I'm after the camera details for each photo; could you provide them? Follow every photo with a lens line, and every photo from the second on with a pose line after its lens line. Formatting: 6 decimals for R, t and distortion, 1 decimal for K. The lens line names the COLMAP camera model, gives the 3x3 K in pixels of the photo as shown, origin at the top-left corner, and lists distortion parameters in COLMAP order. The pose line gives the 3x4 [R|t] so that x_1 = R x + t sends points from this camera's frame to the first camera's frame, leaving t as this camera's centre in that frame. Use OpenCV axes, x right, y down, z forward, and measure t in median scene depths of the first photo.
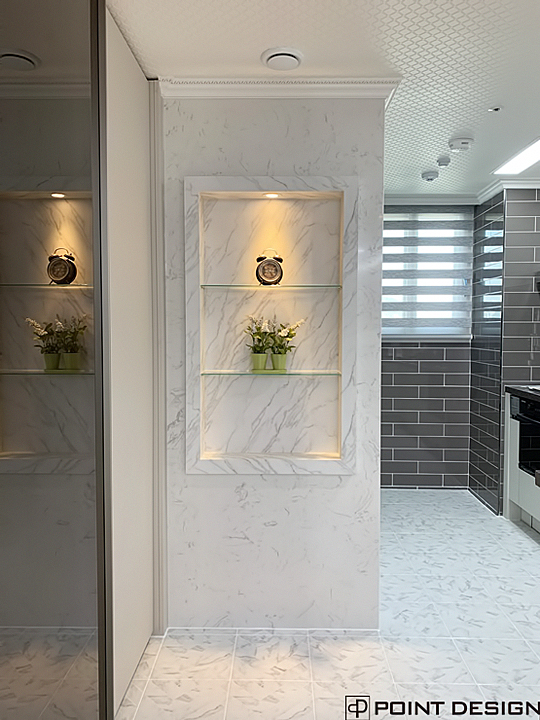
lens RADIAL K [[567.5, 0, 270.0], [0, 567.5, 360.0], [0, 0, 1]] dist [0.044340, -0.010666]
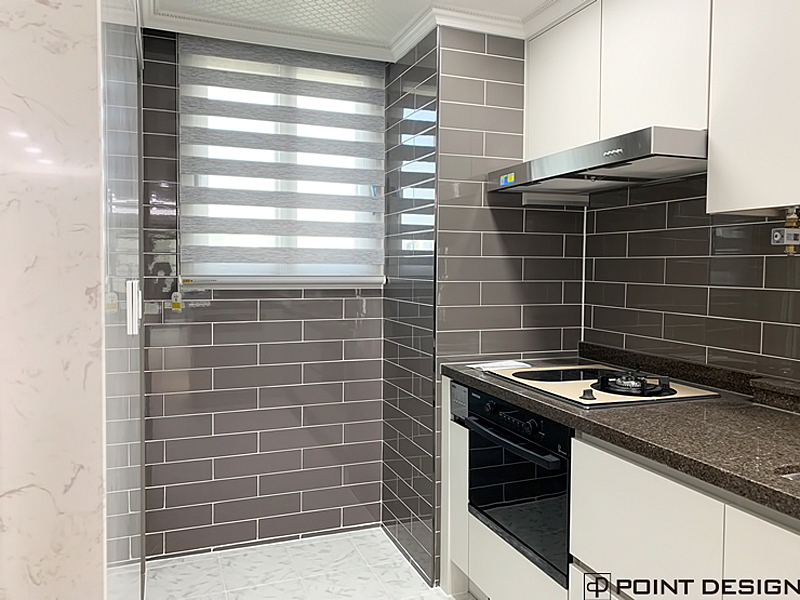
lens RADIAL K [[630.5, 0, 400.0], [0, 630.5, 300.0], [0, 0, 1]] dist [0.044340, -0.010666]
pose [[0.925731, -0.011318, 0.378012, 0.112111], [0.011004, 0.999935, 0.002990, -0.021275], [-0.378021, 0.001392, 0.925796, 0.367489]]
